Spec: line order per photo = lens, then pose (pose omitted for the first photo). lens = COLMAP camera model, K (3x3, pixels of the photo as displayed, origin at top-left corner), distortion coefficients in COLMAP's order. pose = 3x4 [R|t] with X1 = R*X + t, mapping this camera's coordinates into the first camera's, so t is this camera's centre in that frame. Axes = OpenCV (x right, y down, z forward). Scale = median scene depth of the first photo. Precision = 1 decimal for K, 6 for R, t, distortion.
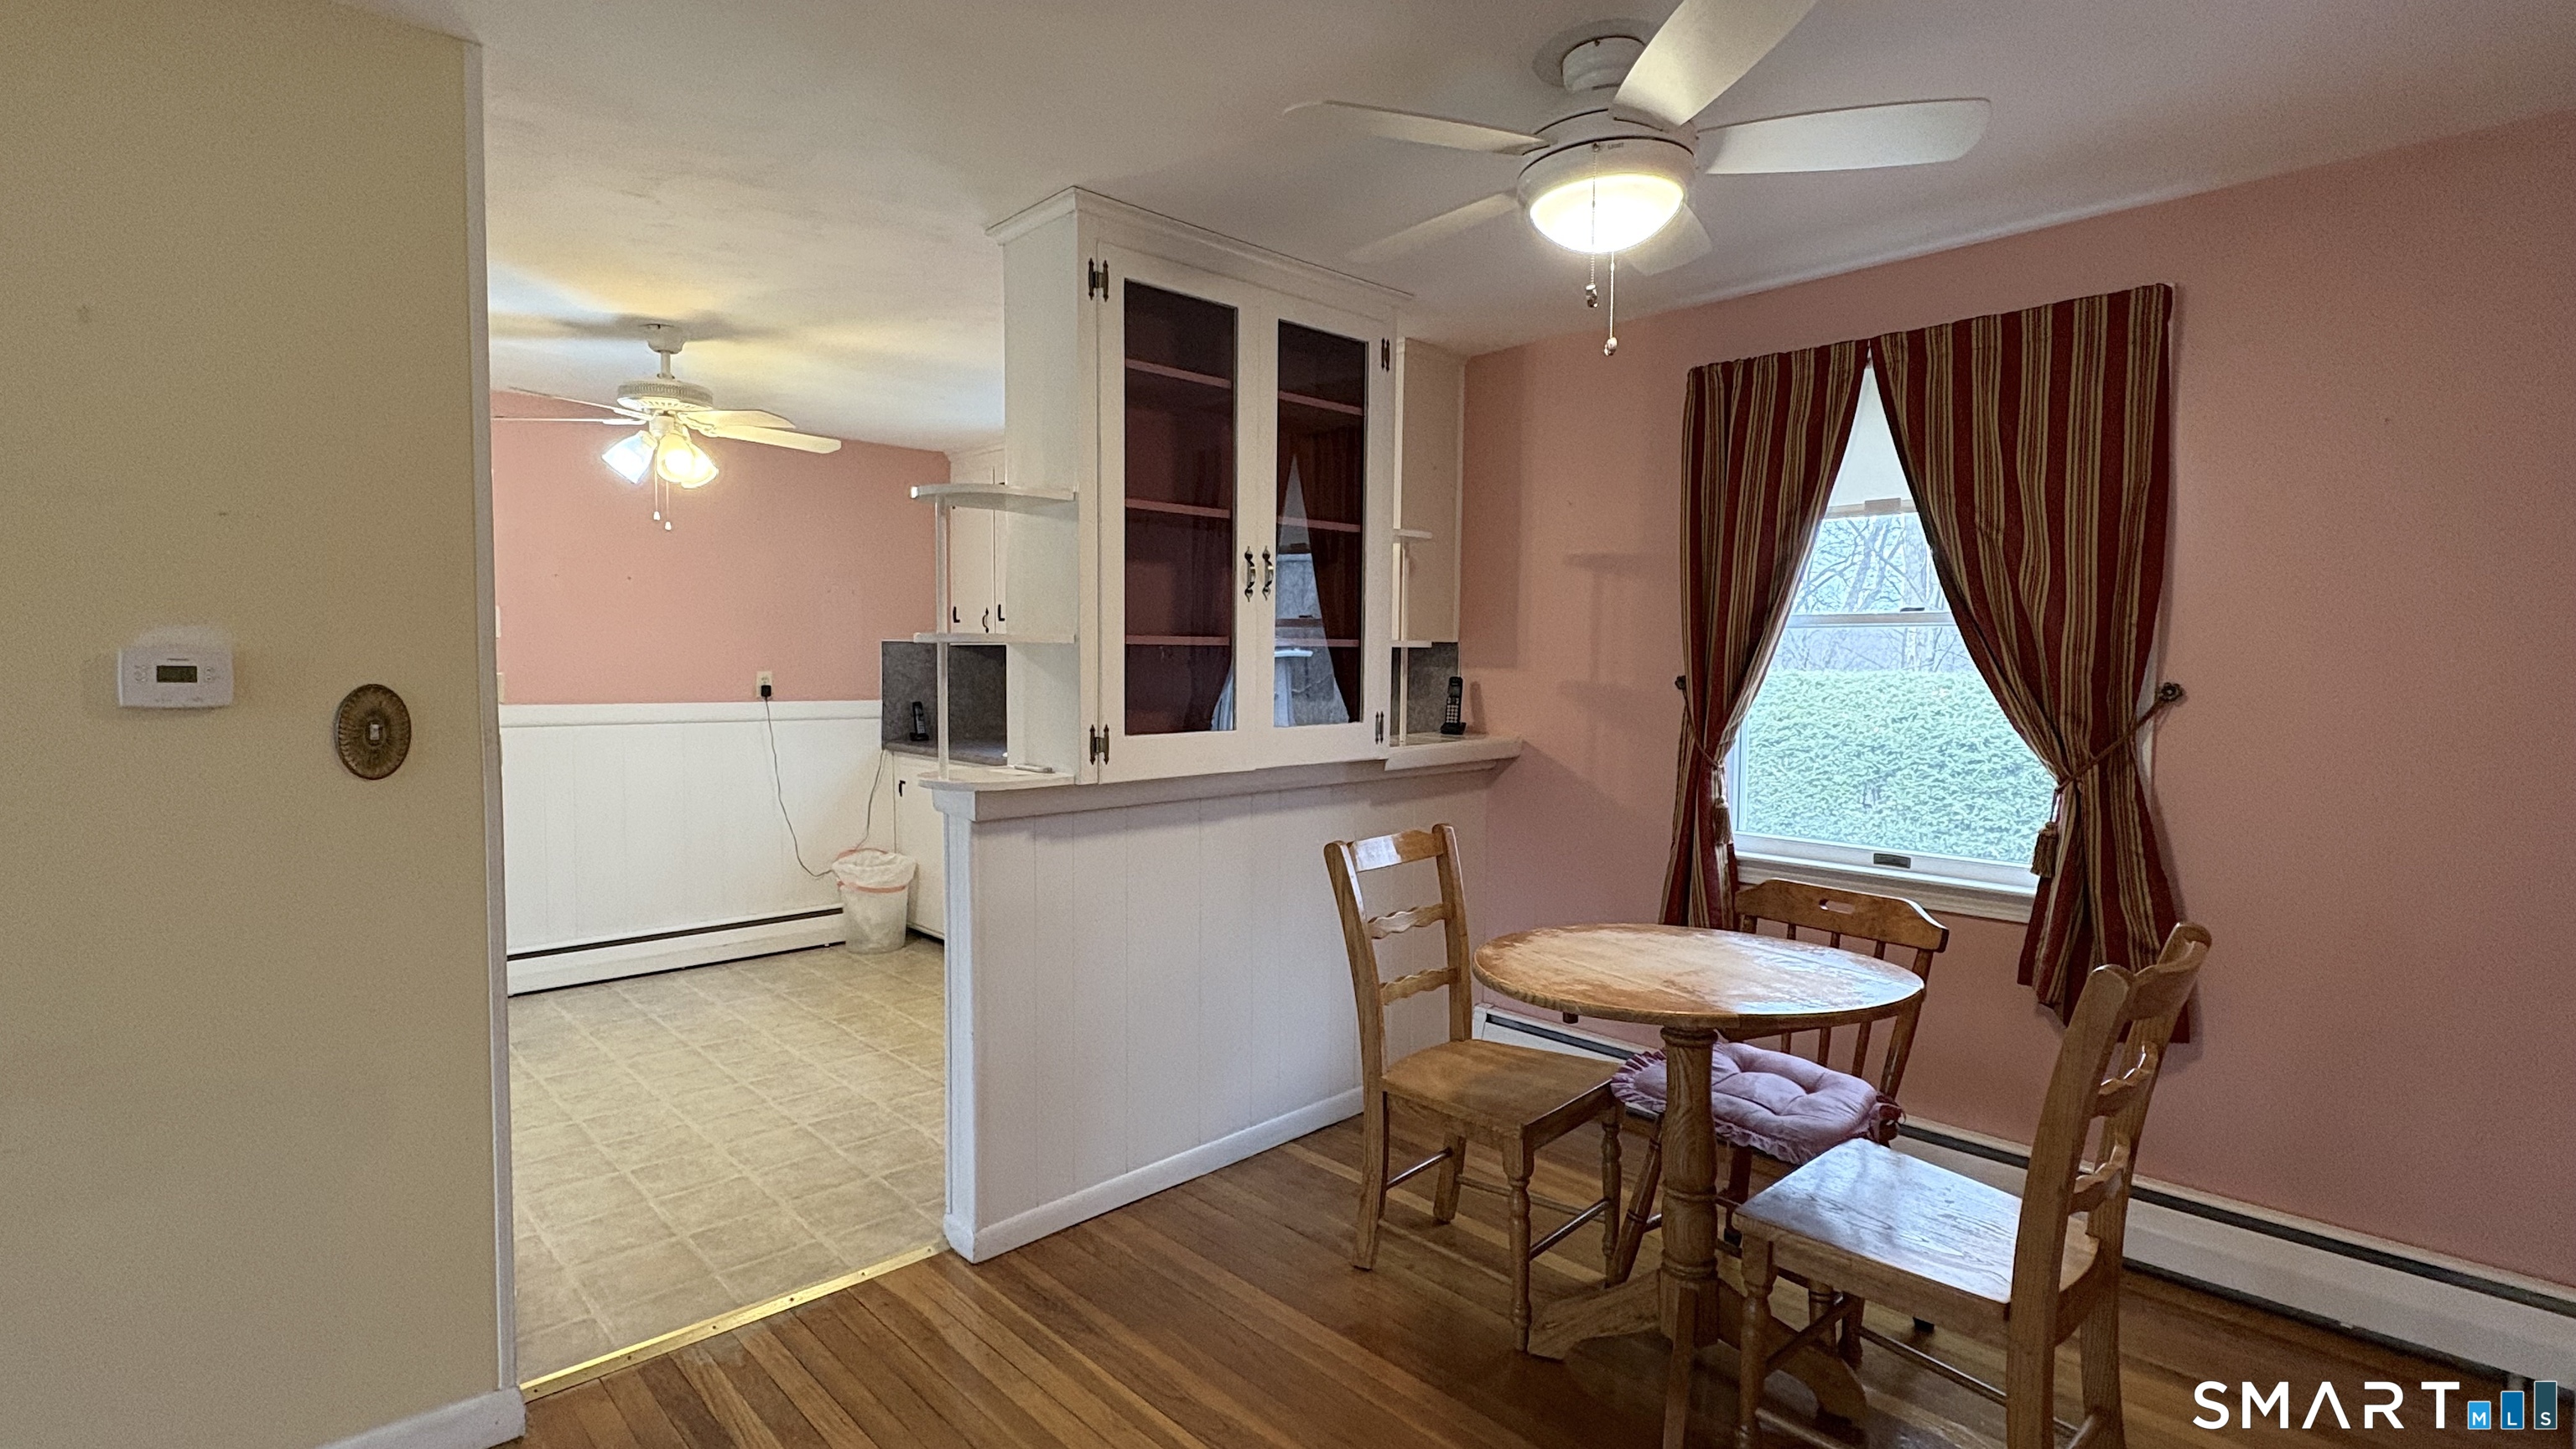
lens RADIAL K [[1195.7, 0, 1282.5], [0, 1195.7, 722.6], [0, 0, 1]] dist [0.001260, -0.000075]
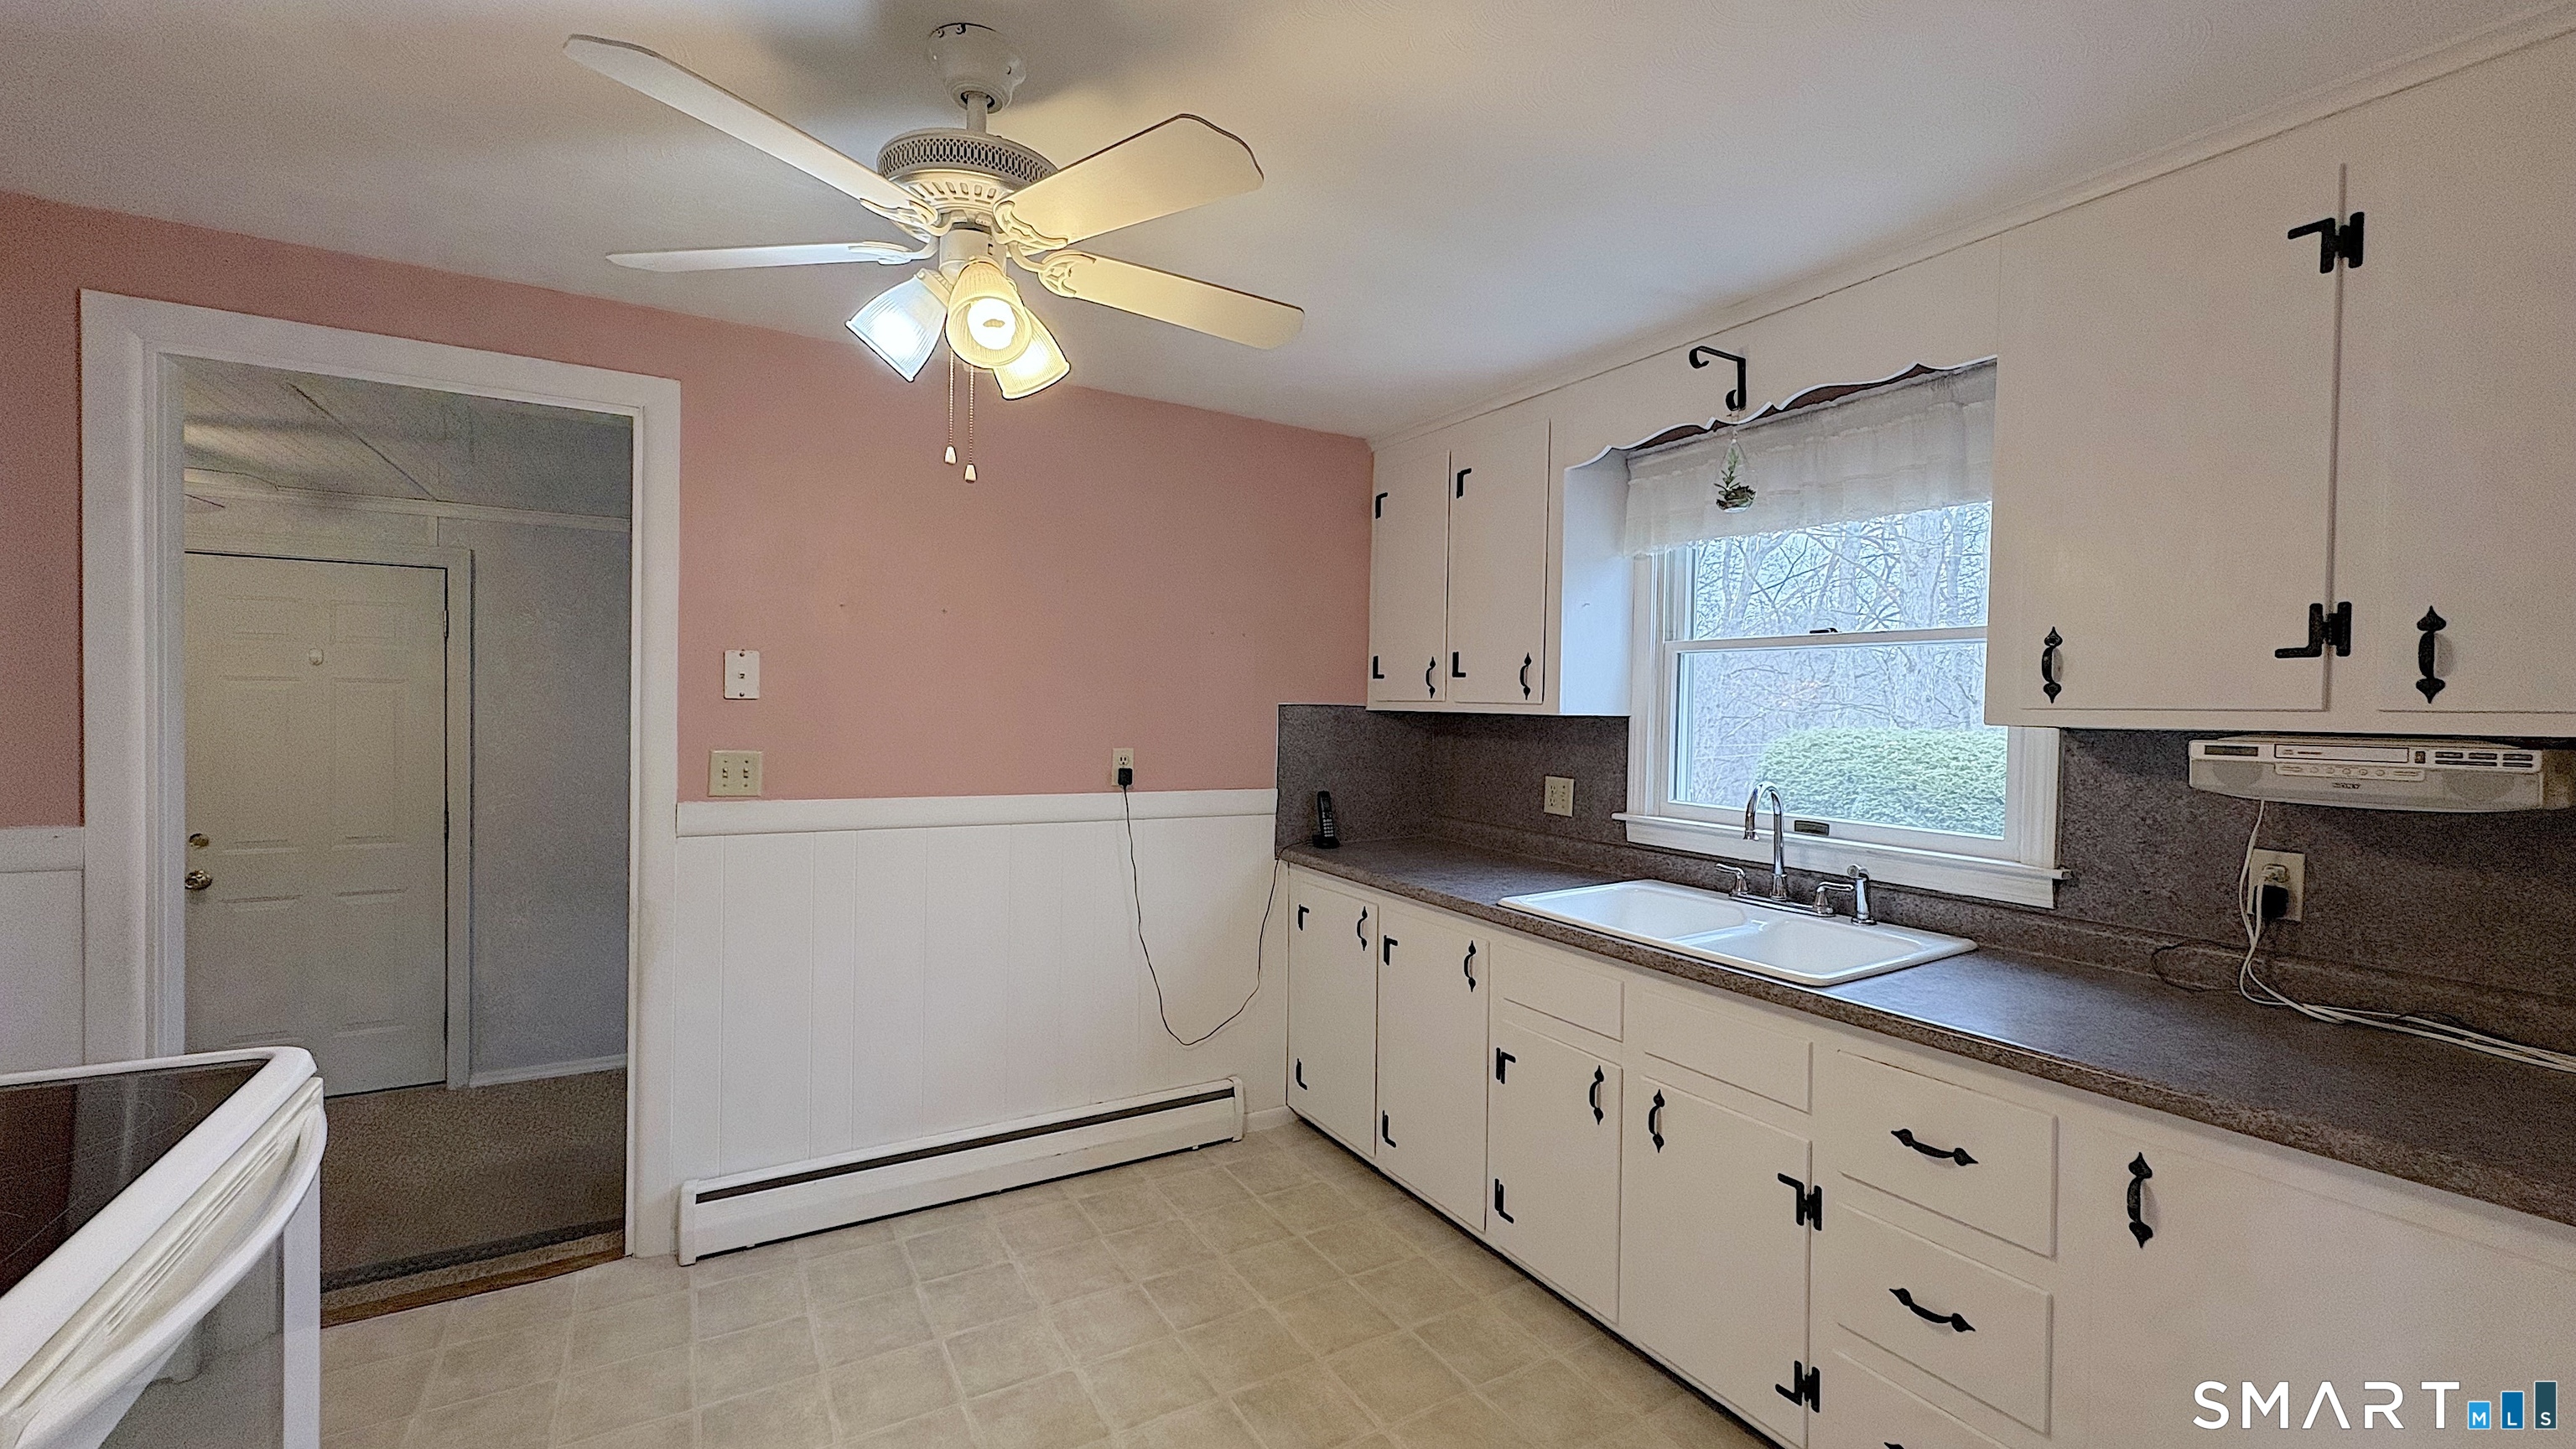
lens RADIAL K [[1025.7, 0, 1286.6], [0, 1025.7, 722.6], [0, 0, 1]] dist [0.000659, 0.000360]
pose [[0.974343, 0.015820, -0.224513, -0.385694], [-0.024524, 0.999050, -0.036030, -0.070962], [0.223730, 0.040611, 0.973805, 0.820051]]
